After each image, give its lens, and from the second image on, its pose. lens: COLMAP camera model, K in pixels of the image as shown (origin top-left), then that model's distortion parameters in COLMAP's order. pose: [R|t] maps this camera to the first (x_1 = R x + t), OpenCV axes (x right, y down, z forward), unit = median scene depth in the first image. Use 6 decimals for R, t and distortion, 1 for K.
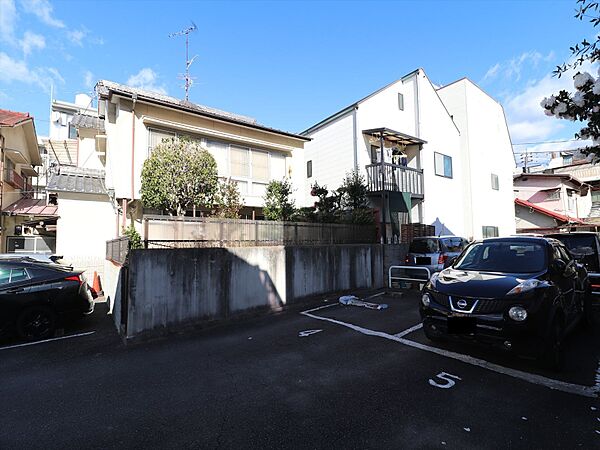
lens RADIAL K [[282.4, 0, 300.0], [0, 282.4, 225.0], [0, 0, 1]] dist [0.000595, -0.014114]
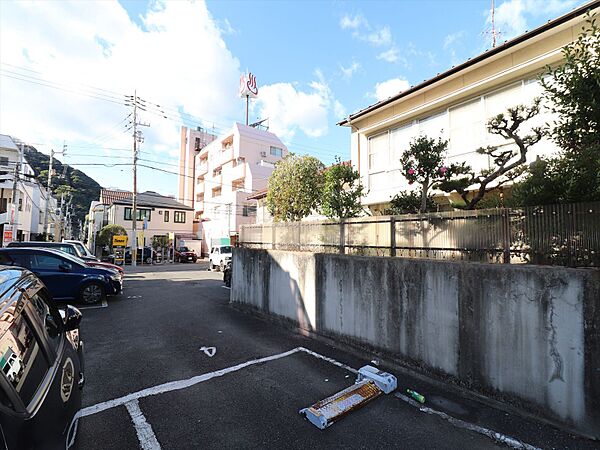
lens RADIAL K [[270.7, 0, 300.0], [0, 270.7, 225.0], [0, 0, 1]] dist [-0.011251, -0.000217]
pose [[0.024194, -0.040406, -0.998890, 0.616490], [0.052507, 0.997855, -0.039093, 0.025100], [0.998327, -0.051503, 0.026264, 0.879672]]
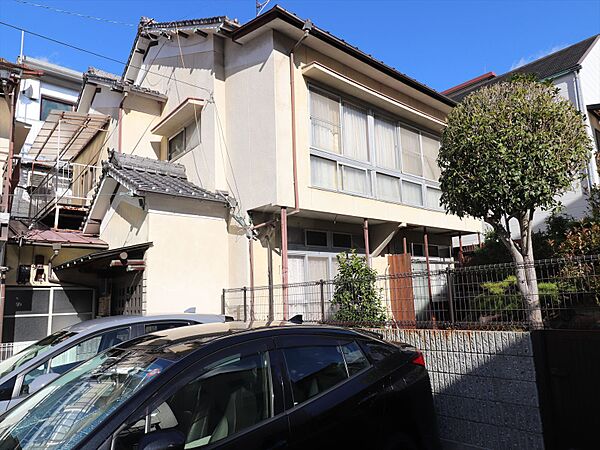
lens RADIAL K [[406.7, 0, 300.0], [0, 406.7, 225.0], [0, 0, 1]] dist [0.020533, -0.000180]
pose [[0.997358, -0.007930, 0.072209, -0.785259], [0.016028, 0.993548, -0.112272, 0.031842], [-0.070853, 0.113133, 0.991050, 0.285564]]
